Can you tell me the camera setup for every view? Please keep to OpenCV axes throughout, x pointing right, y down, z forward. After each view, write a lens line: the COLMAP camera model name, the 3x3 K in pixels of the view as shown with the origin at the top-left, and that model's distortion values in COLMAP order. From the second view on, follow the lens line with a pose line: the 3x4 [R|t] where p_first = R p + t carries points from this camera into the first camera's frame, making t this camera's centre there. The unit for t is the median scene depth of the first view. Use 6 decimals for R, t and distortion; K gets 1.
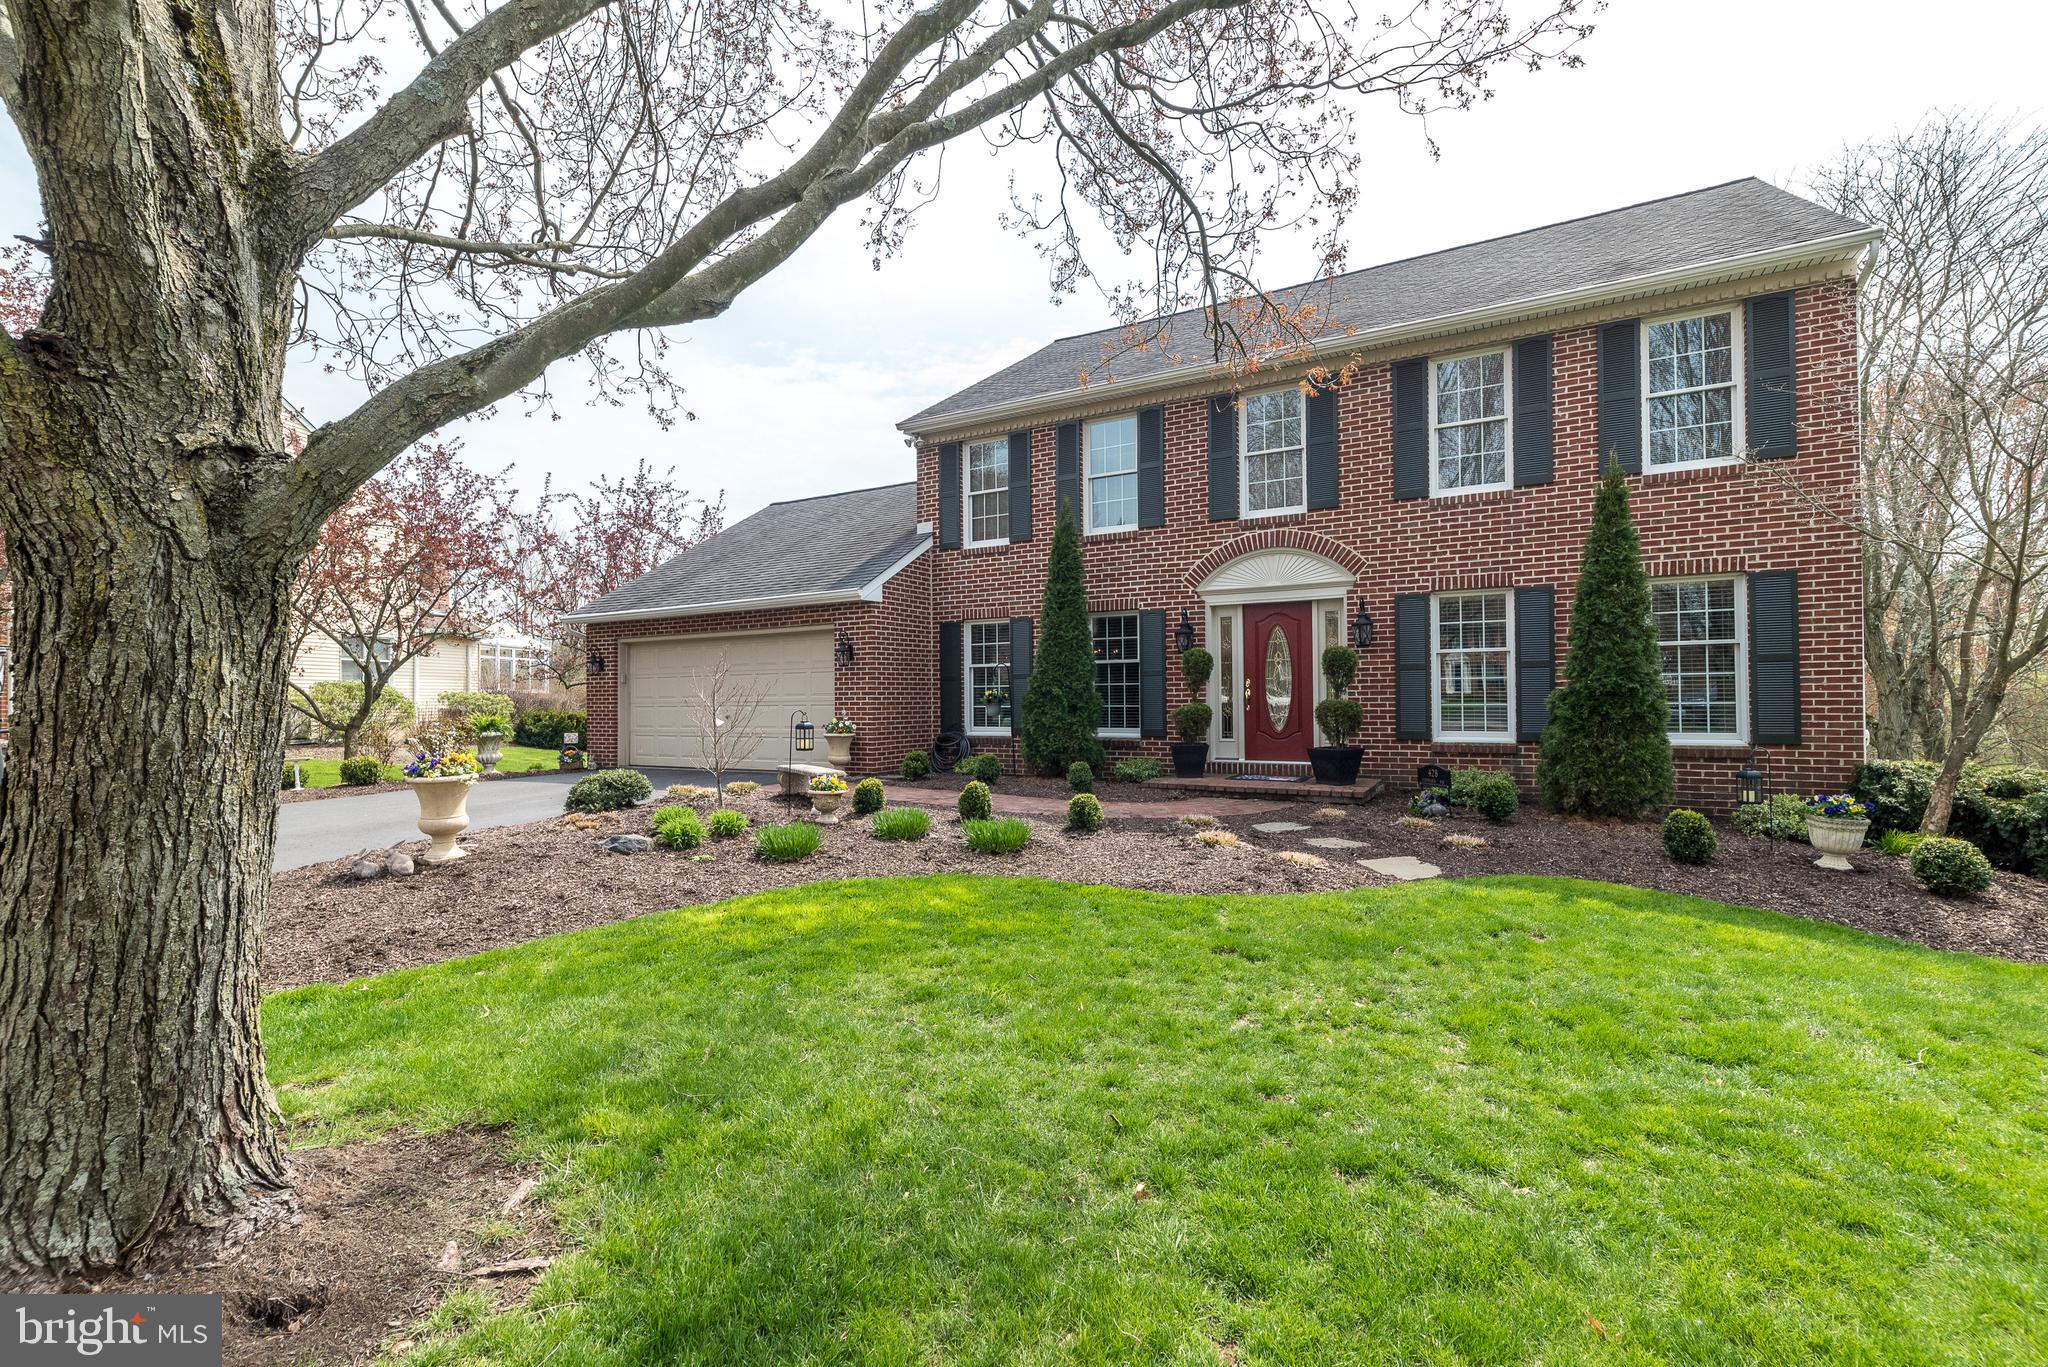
lens RADIAL K [[893.0, 0, 1027.8], [0, 893.0, 687.8], [0, 0, 1]] dist [0.003785, 0.001115]
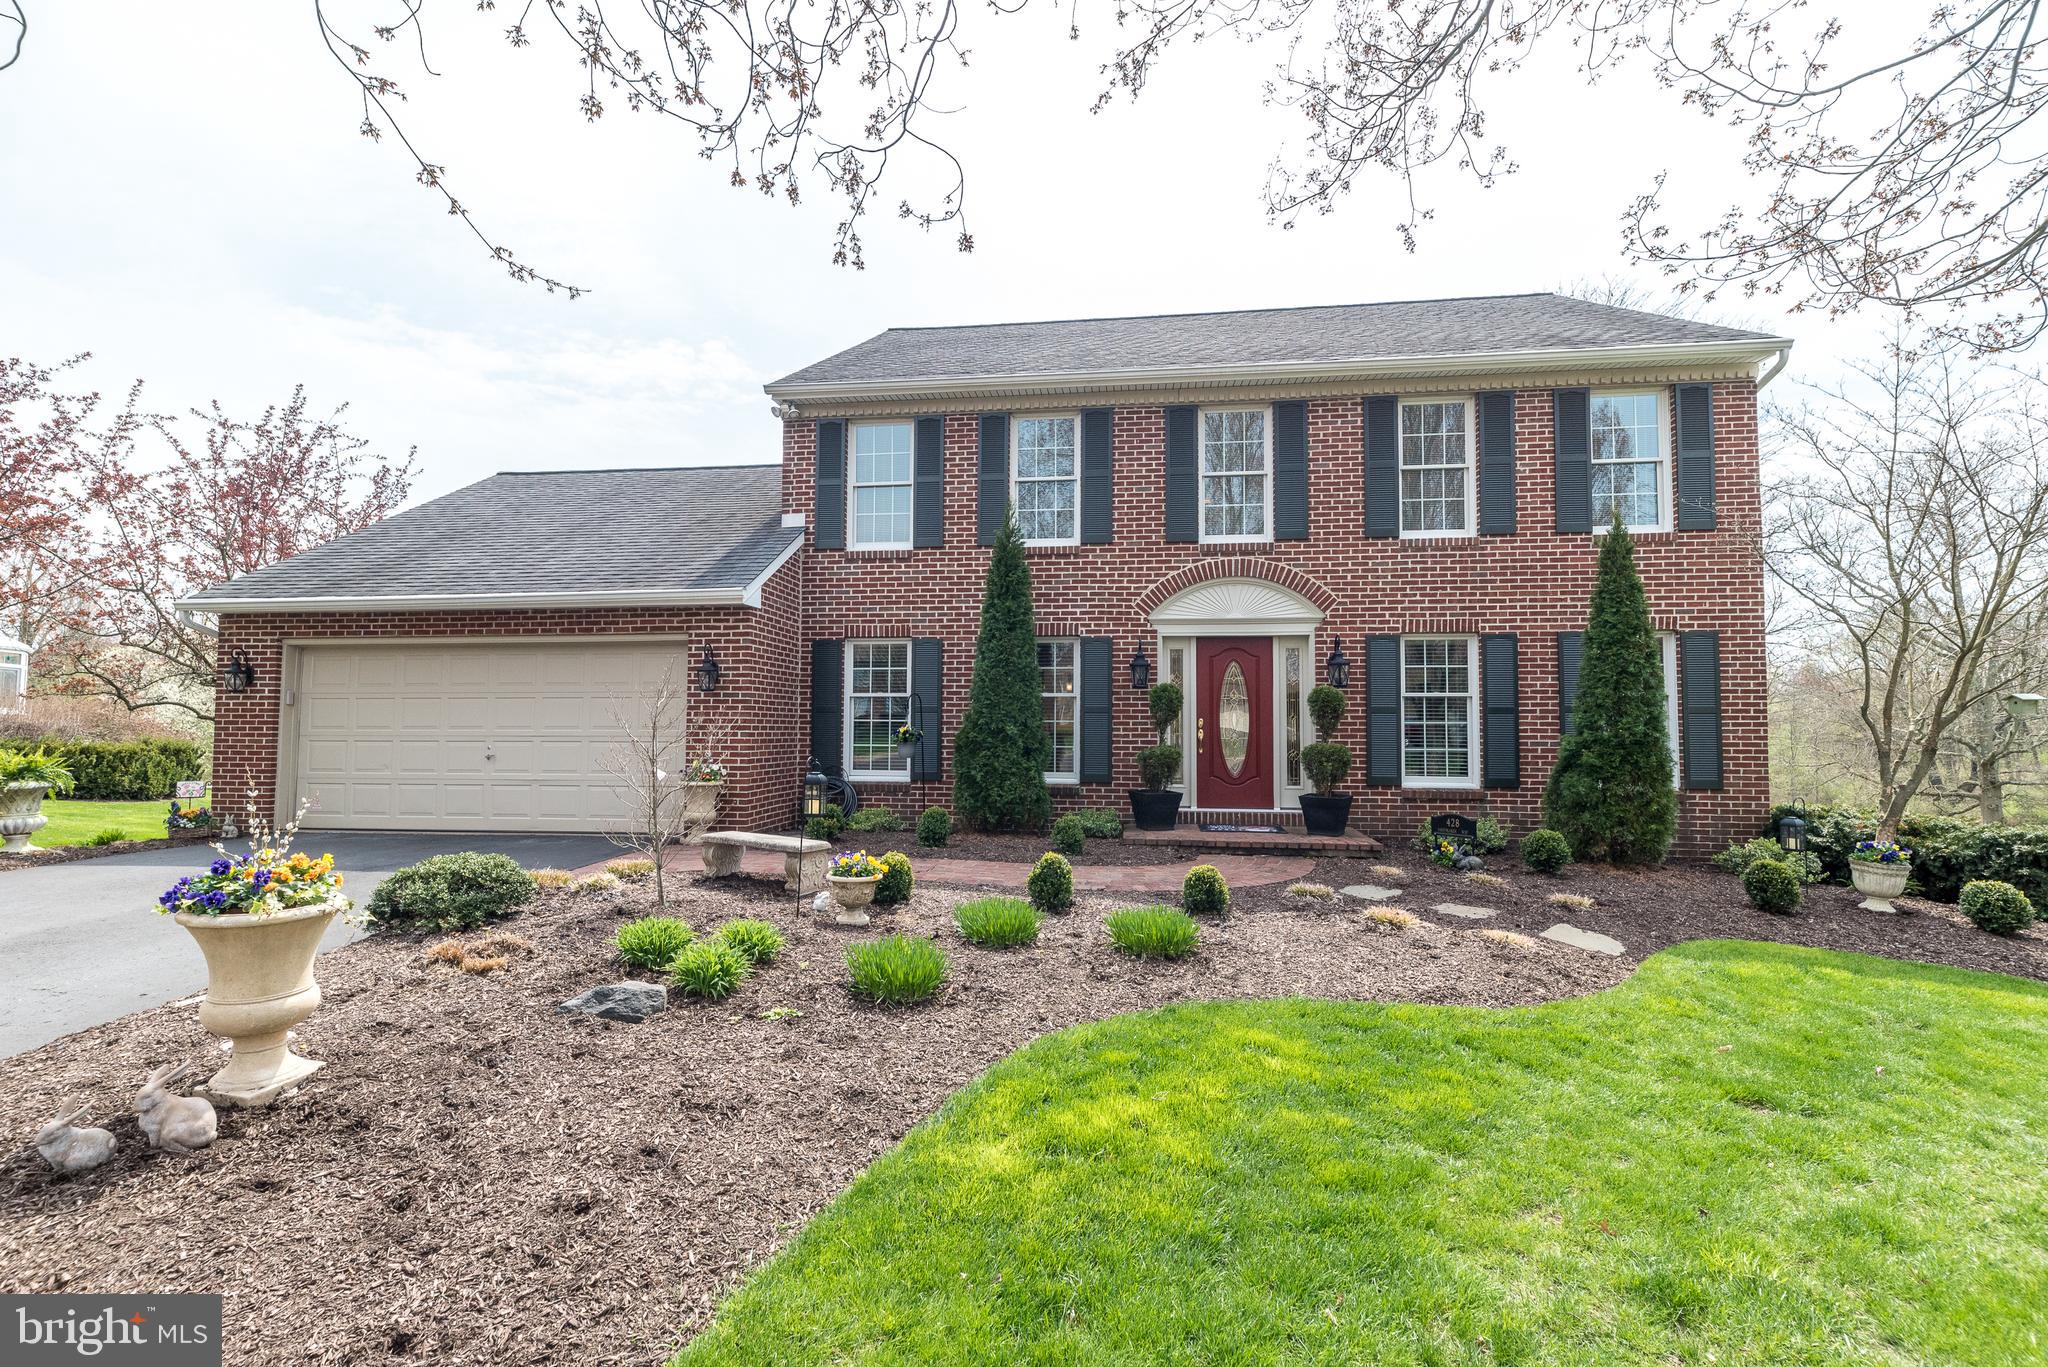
lens RADIAL K [[893.0, 0, 1026.5], [0, 893.0, 683.0], [0, 0, 1]] dist [0.003785, 0.001115]
pose [[0.924786, 0.032215, 0.379121, -0.264157], [-0.017508, 0.998957, -0.042177, -0.004461], [-0.380084, 0.032367, 0.924385, 0.226228]]
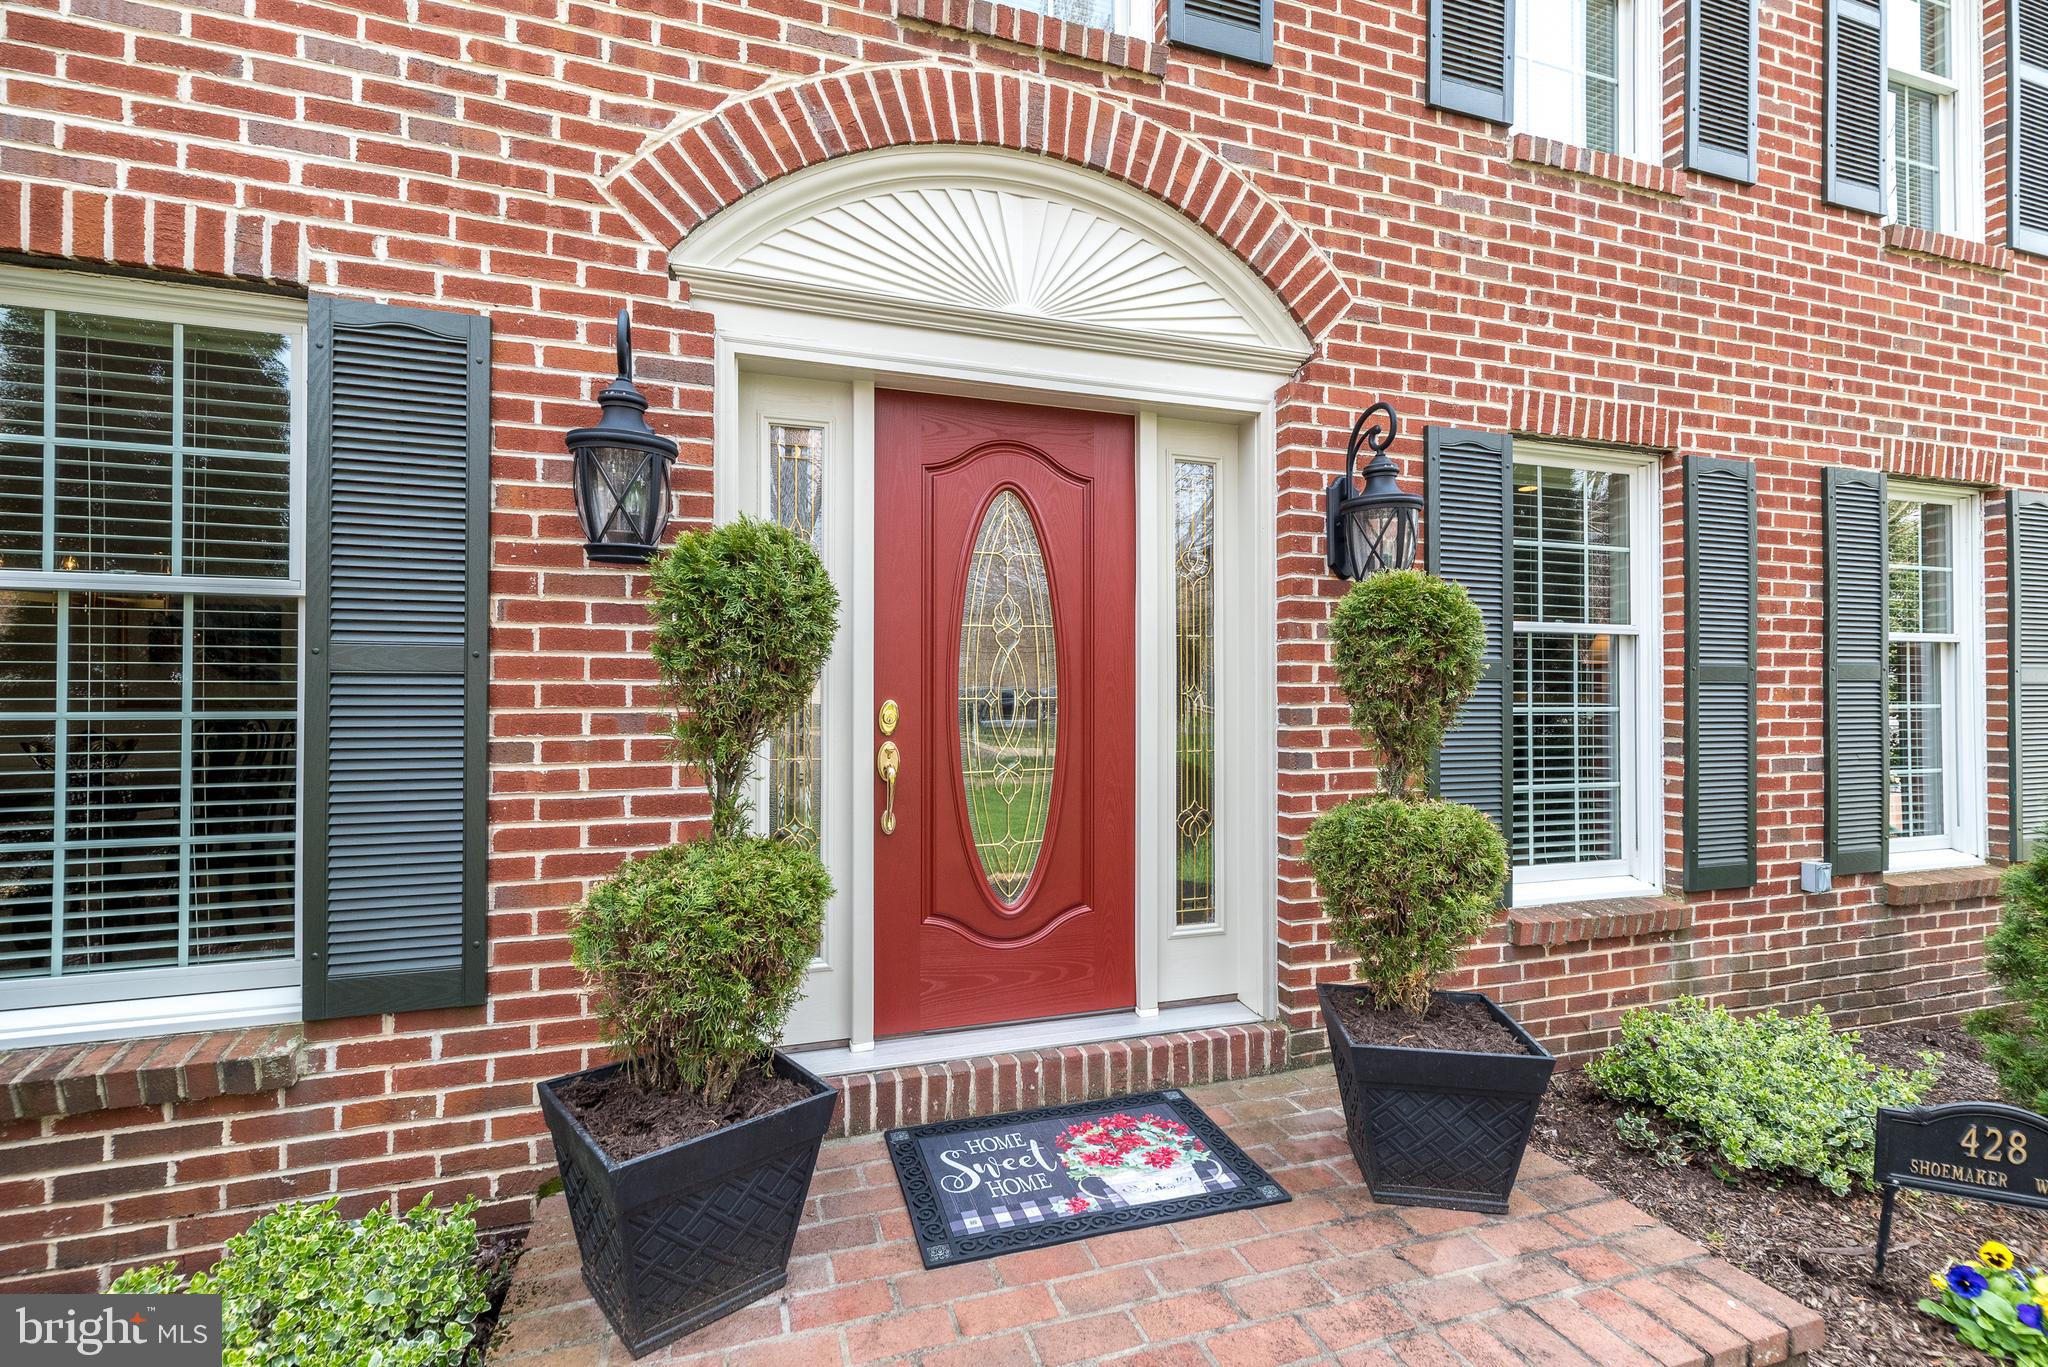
lens RADIAL K [[893.0, 0, 1021.9], [0, 893.0, 681.4], [0, 0, 1]] dist [0.003785, 0.001115]
pose [[0.670822, 0.020547, 0.741334, 0.094265], [-0.017498, 0.999776, -0.011877, -0.012271], [-0.741412, -0.005004, 0.671031, 0.815392]]
